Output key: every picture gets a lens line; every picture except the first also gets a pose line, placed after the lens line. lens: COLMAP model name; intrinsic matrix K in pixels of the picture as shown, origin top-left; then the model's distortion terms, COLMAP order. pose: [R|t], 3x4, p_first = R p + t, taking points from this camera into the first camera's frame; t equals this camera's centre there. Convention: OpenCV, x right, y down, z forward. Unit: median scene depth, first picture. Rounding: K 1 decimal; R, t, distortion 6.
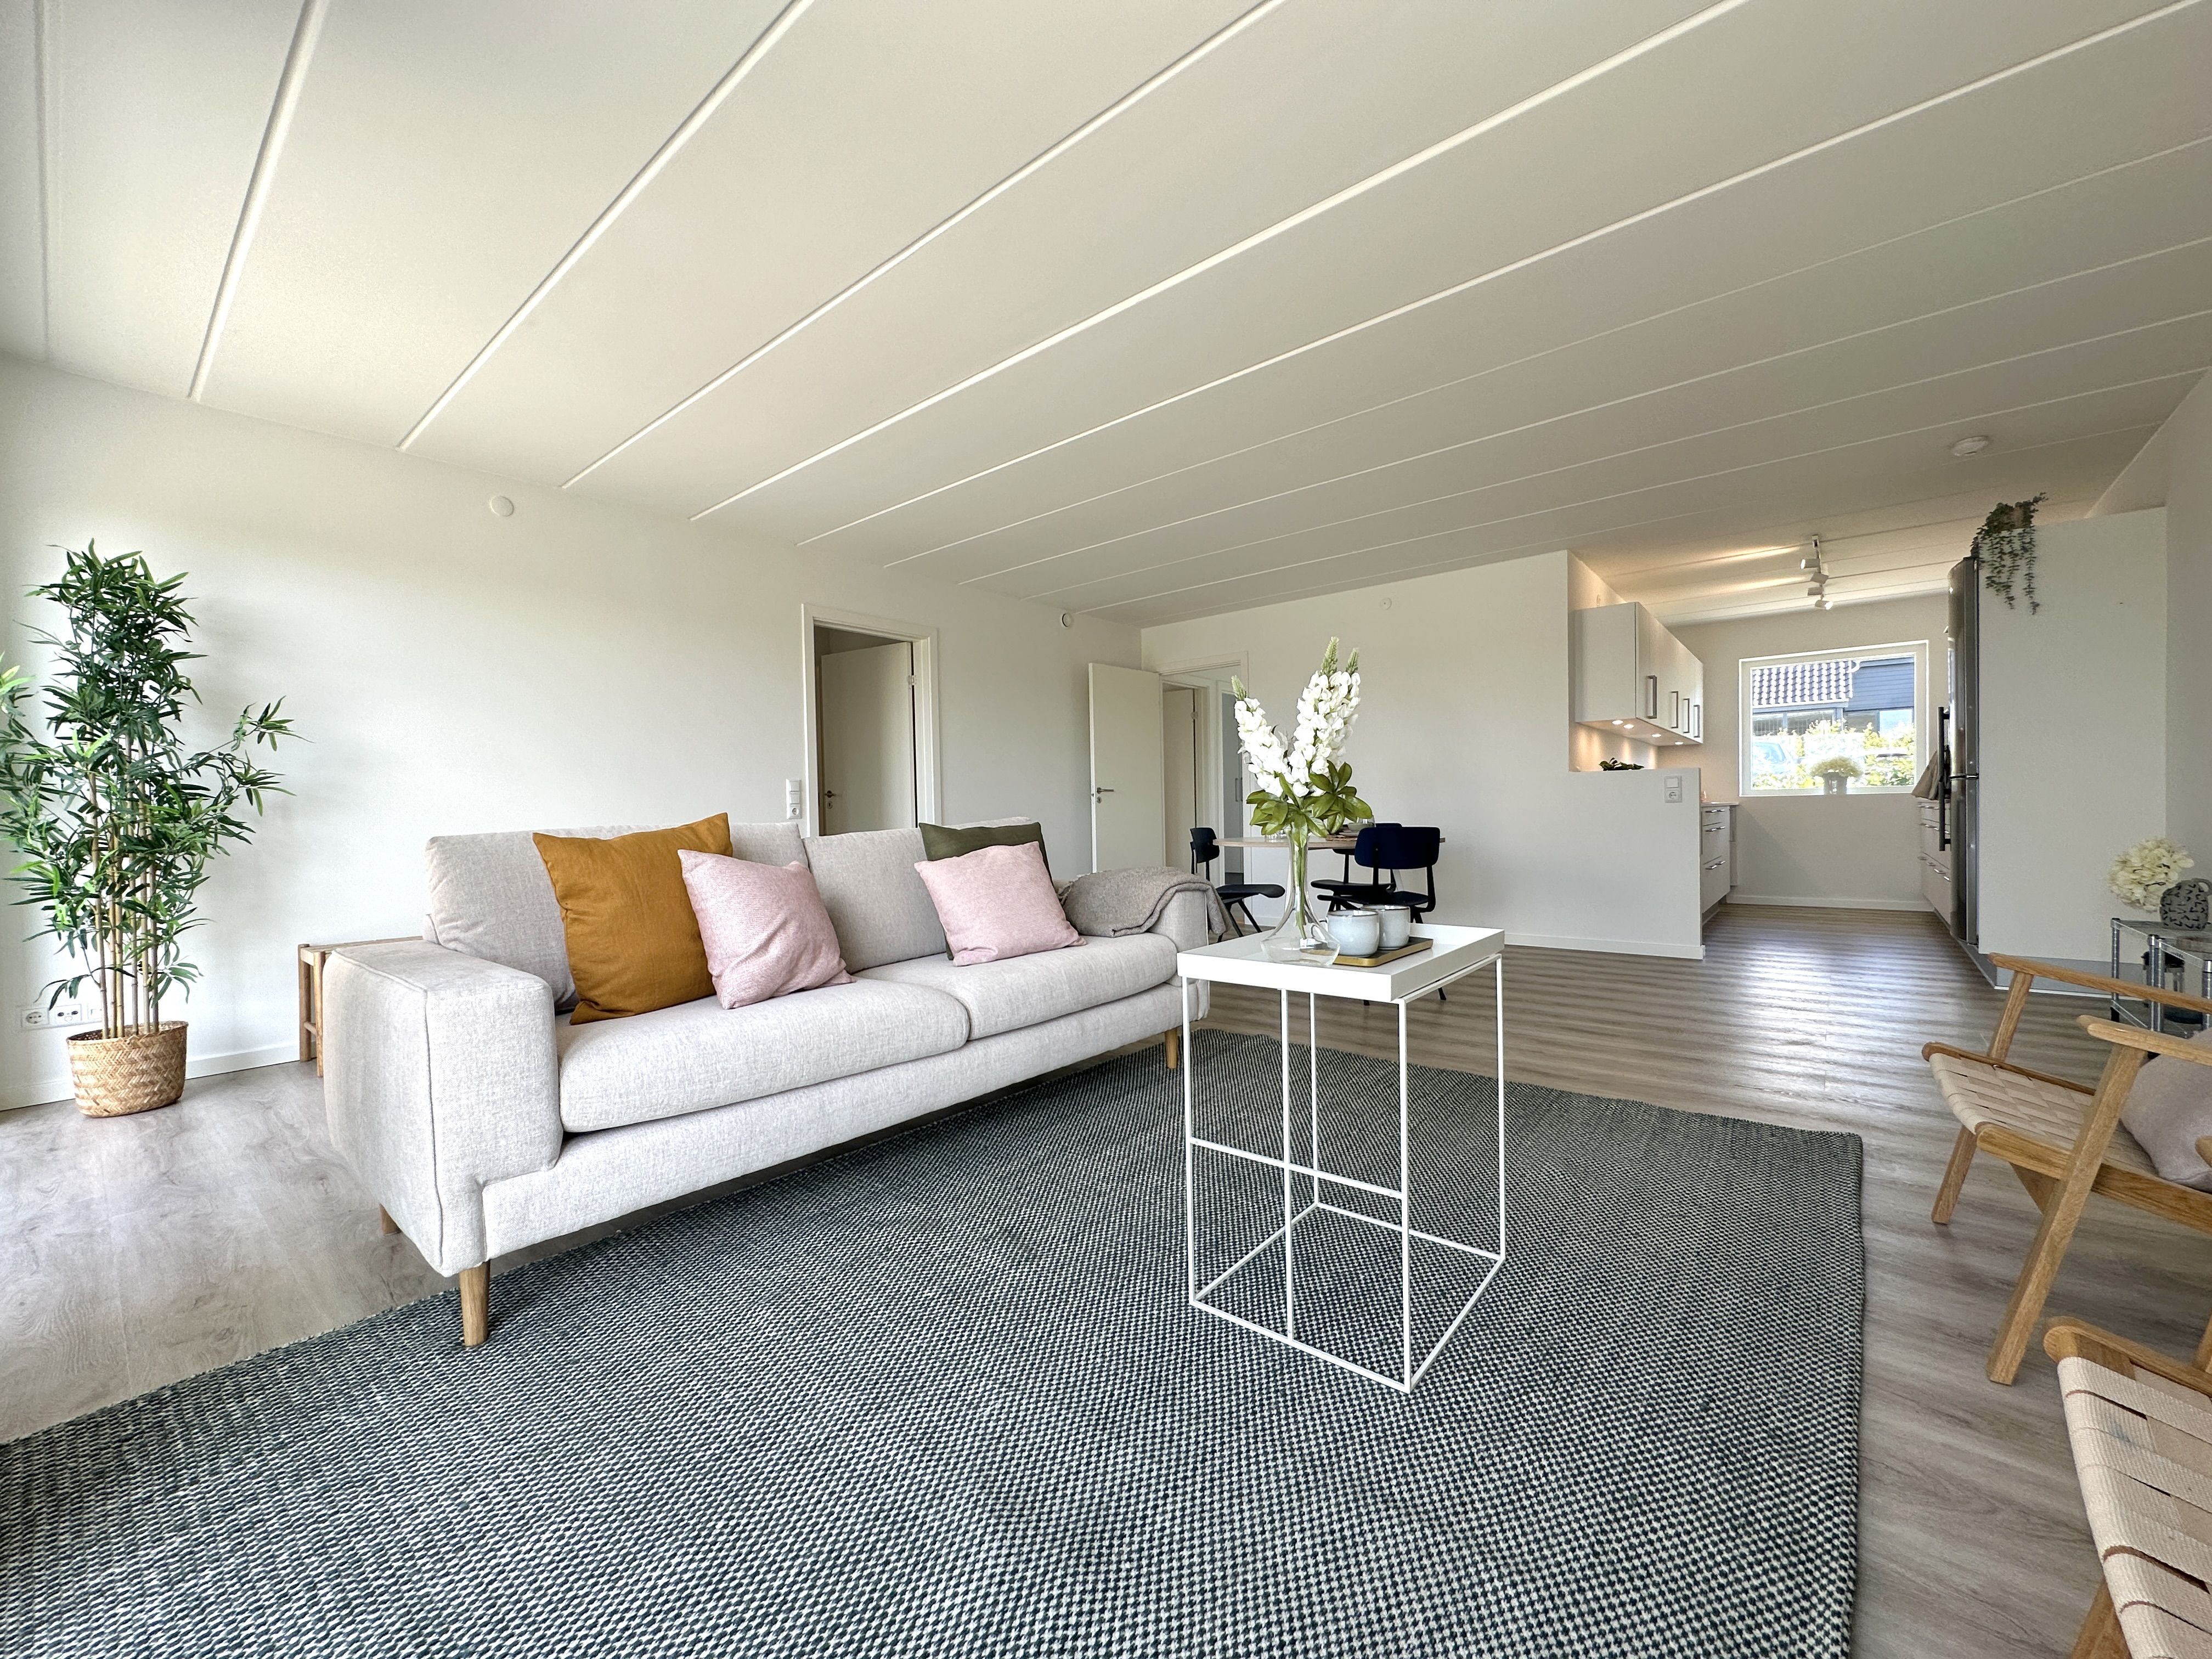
lens RADIAL K [[875.5, 0, 1106.0], [0, 875.5, 829.5], [0, 0, 1]] dist [0.001432, -0.002435]
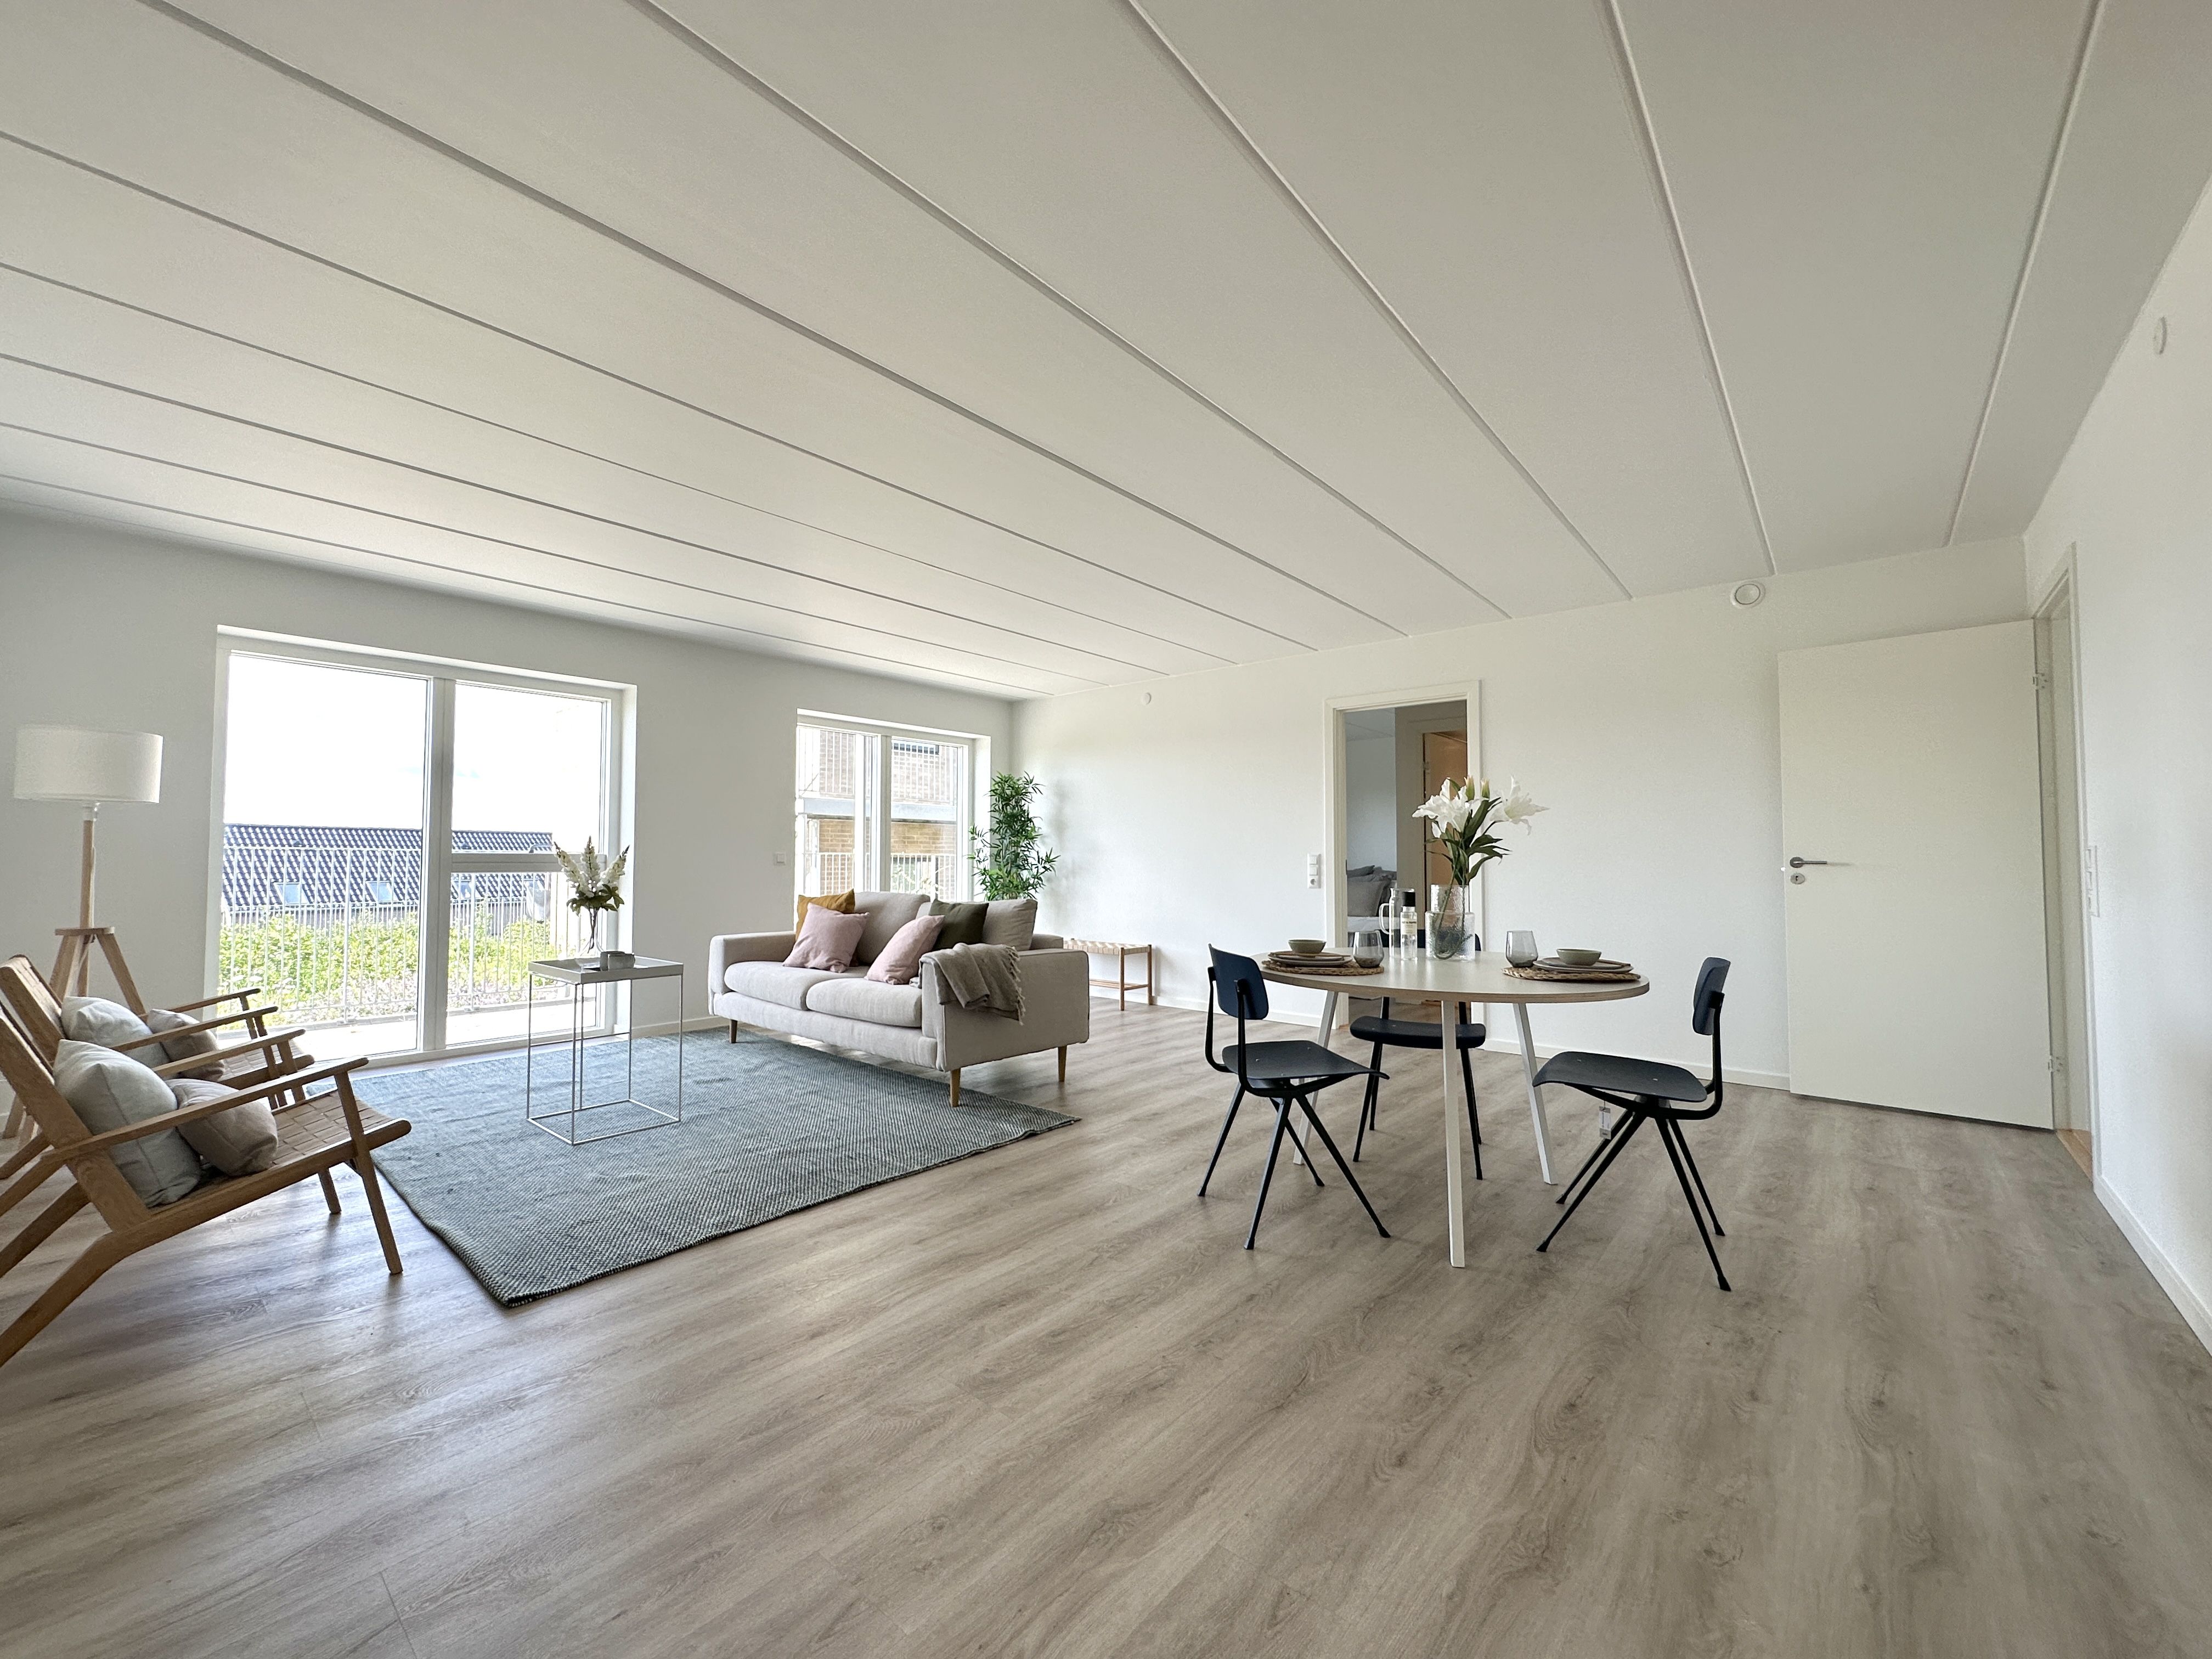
lens RADIAL K [[875.5, 0, 1106.0], [0, 875.5, 829.5], [0, 0, 1]] dist [0.001432, -0.002435]
pose [[-0.008455, -0.016077, -0.999835, 0.795913], [-0.022264, 0.999626, -0.015886, -0.064374], [0.999716, 0.022126, -0.008810, 0.730689]]
